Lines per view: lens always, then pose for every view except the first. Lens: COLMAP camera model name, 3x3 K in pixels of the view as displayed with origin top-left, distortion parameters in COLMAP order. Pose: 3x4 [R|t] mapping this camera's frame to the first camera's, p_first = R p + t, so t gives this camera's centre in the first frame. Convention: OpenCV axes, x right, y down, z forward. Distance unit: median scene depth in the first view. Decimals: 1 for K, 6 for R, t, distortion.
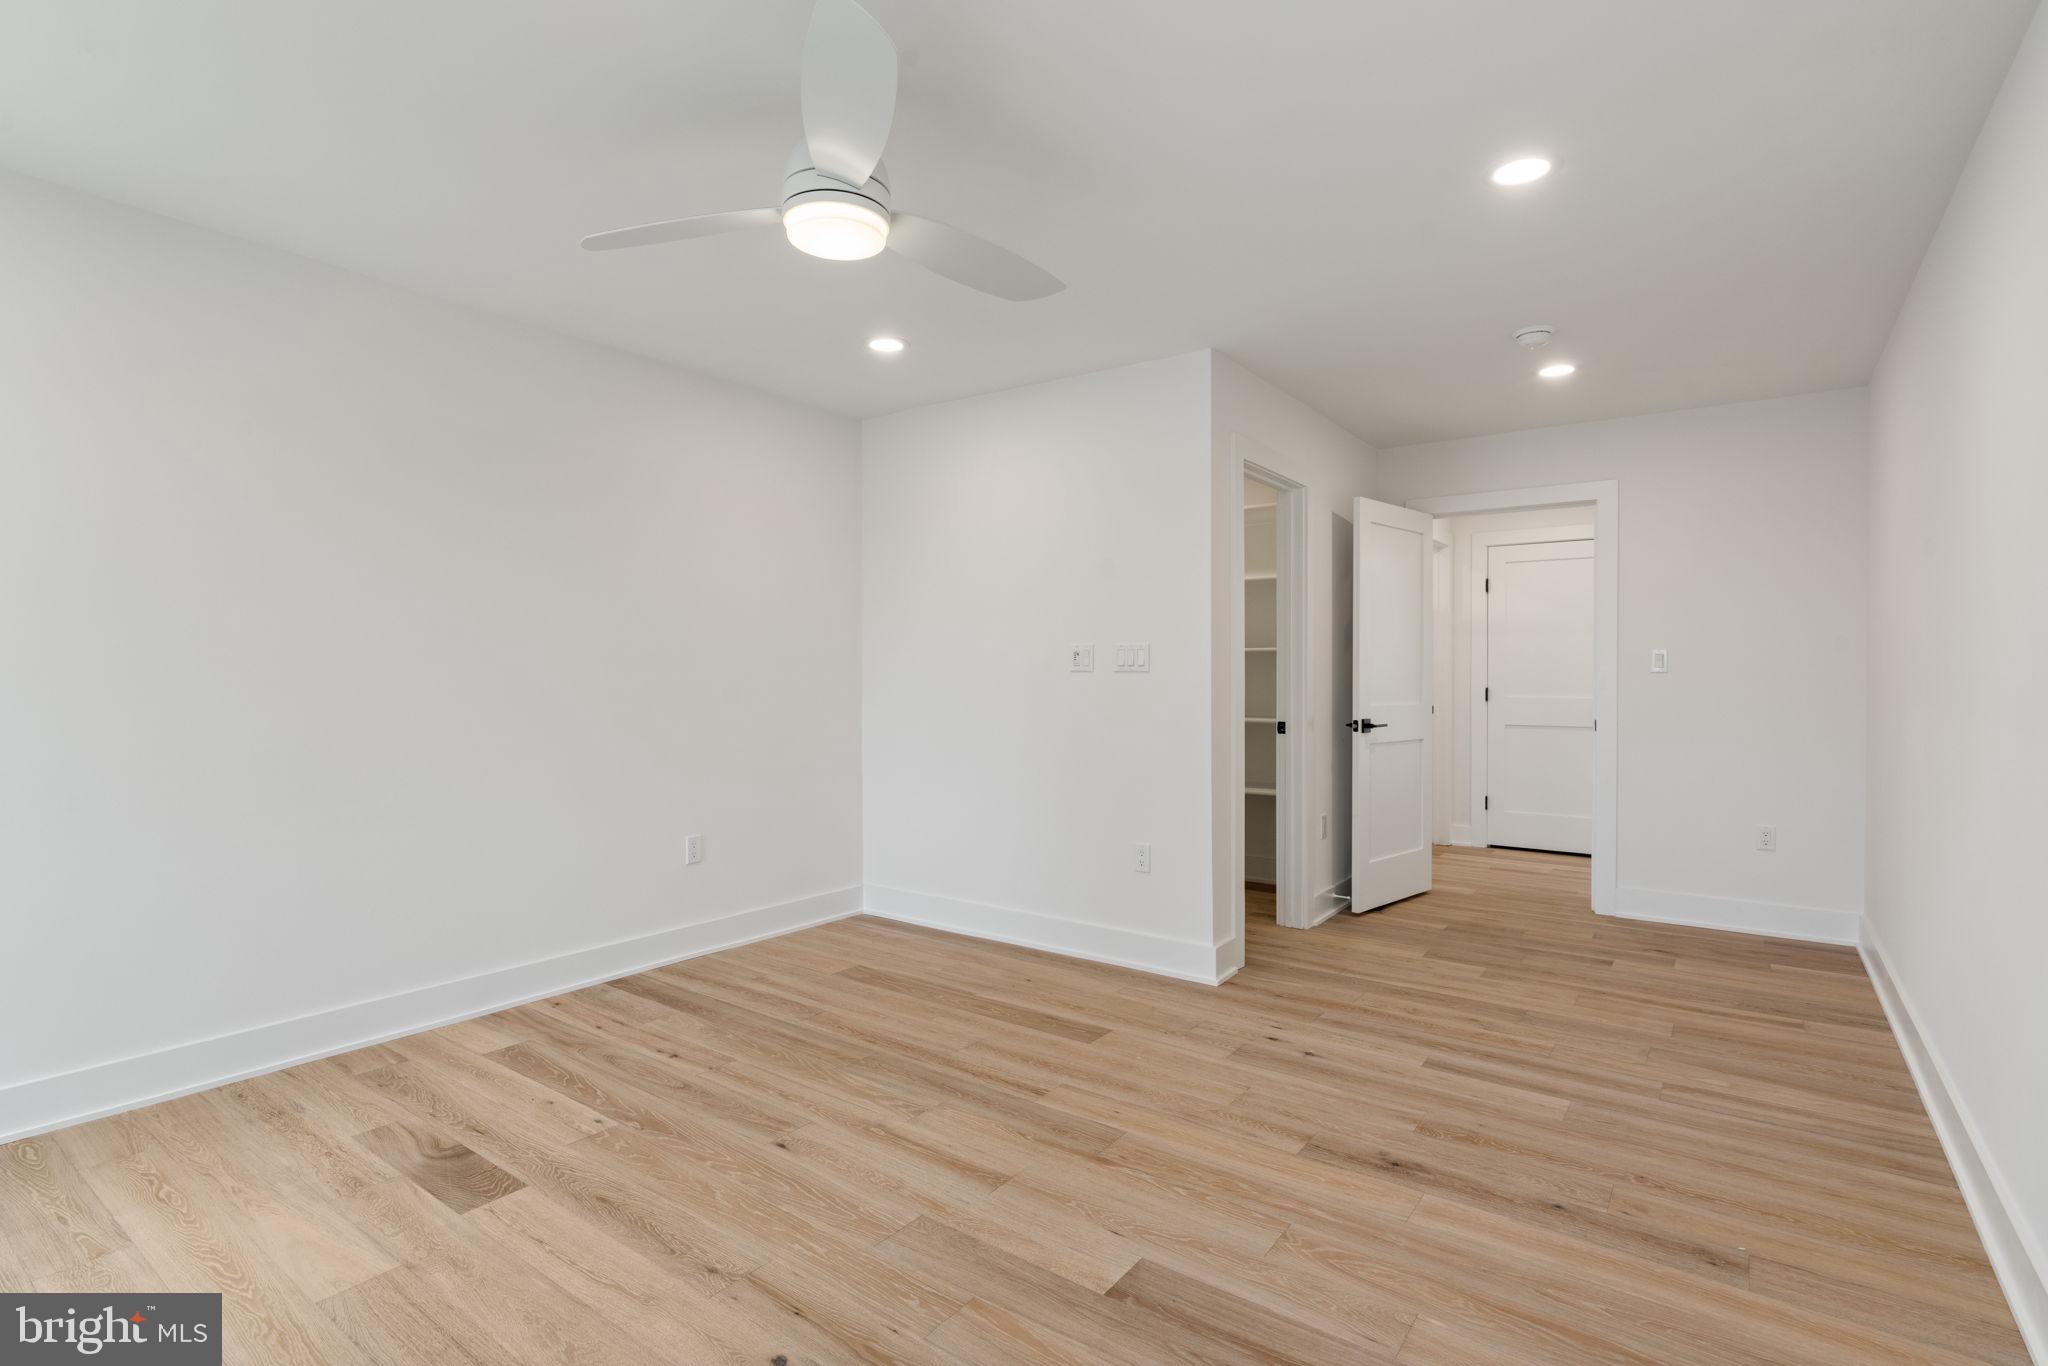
lens RADIAL K [[961.0, 0, 1024.0], [0, 961.0, 683.0], [0, 0, 1]] dist [0.000463, 0.000796]
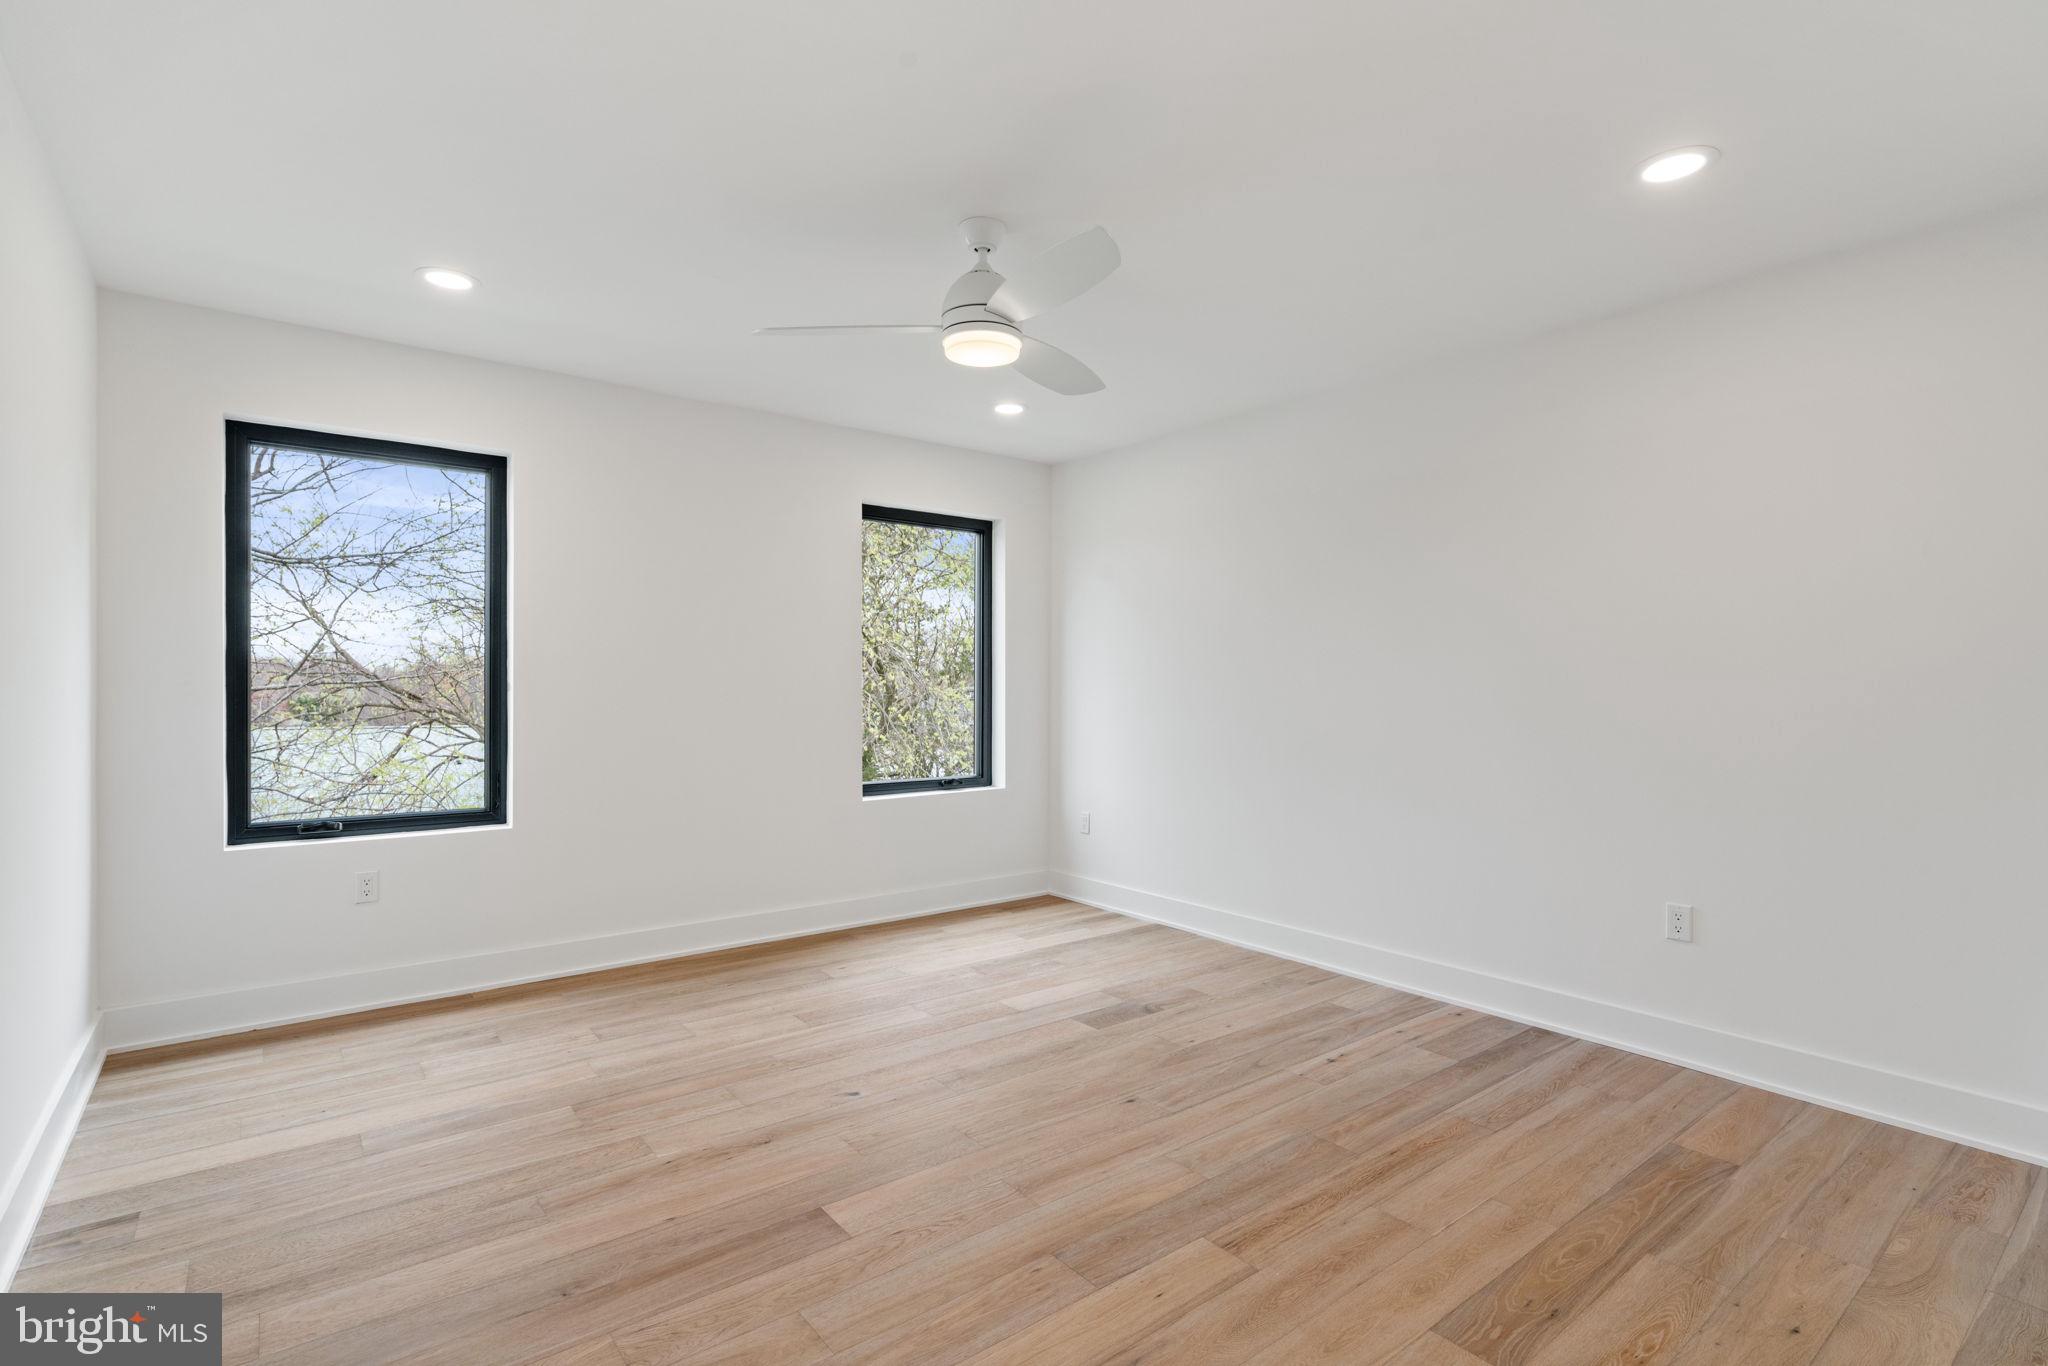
lens RADIAL K [[961.0, 0, 1024.0], [0, 961.0, 683.0], [0, 0, 1]] dist [0.000463, 0.000796]
pose [[-0.257981, -0.008871, -0.966109, 0.678328], [-0.016958, 0.999845, -0.004652, -0.003998], [0.966001, 0.015183, -0.258092, 0.894624]]
